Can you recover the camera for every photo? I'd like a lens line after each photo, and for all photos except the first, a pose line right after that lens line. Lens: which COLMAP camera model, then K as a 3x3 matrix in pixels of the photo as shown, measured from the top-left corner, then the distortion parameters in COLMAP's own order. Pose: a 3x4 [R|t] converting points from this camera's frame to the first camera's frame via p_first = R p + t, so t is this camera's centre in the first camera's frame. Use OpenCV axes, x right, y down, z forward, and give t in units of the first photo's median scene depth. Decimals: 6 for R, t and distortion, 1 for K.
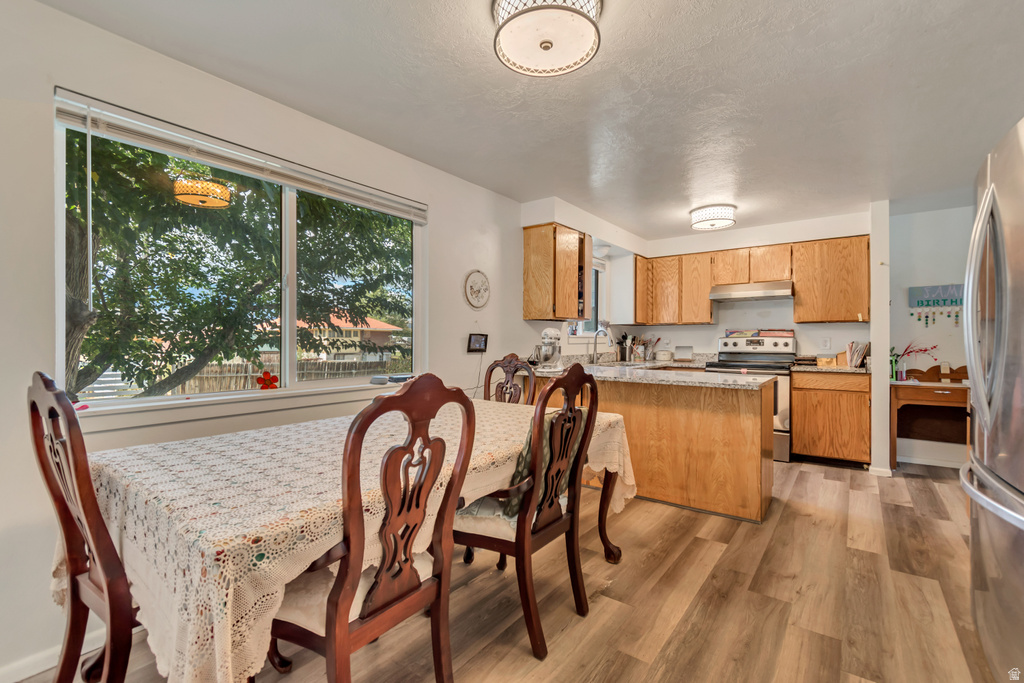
lens RADIAL K [[467.4, 0, 518.2], [0, 467.4, 340.7], [0, 0, 1]] dist [-0.003365, -0.000844]
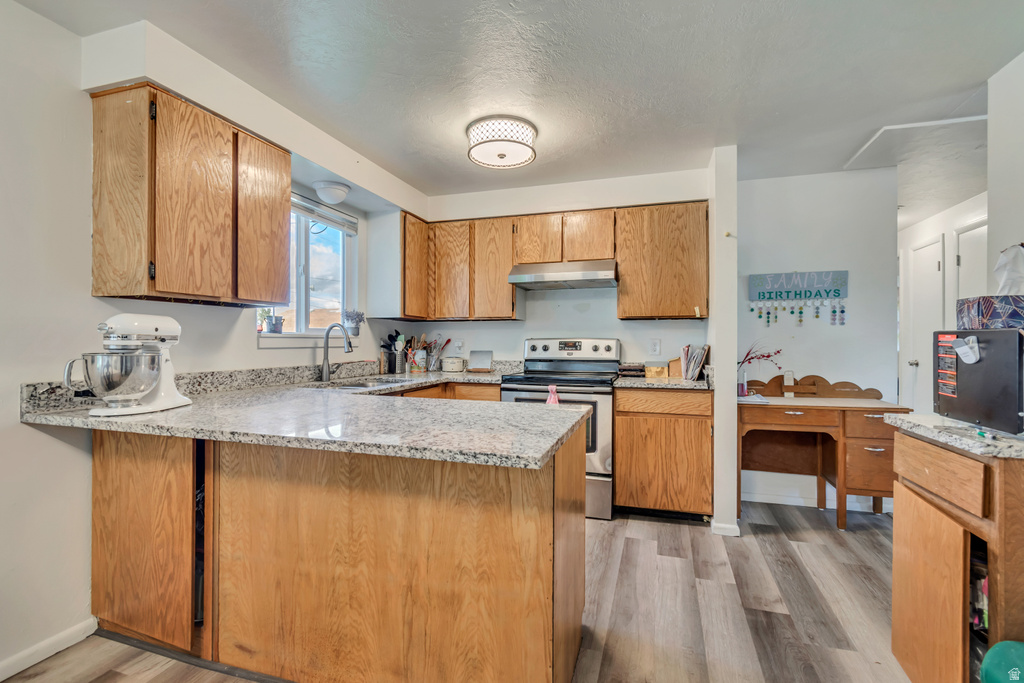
lens RADIAL K [[467.4, 0, 510.5], [0, 467.4, 341.5], [0, 0, 1]] dist [-0.003365, -0.000844]
pose [[0.952318, 0.002863, 0.305093, 0.231392], [-0.002182, 0.999994, -0.002572, -0.000718], [-0.305098, 0.001784, 0.952319, 0.394574]]
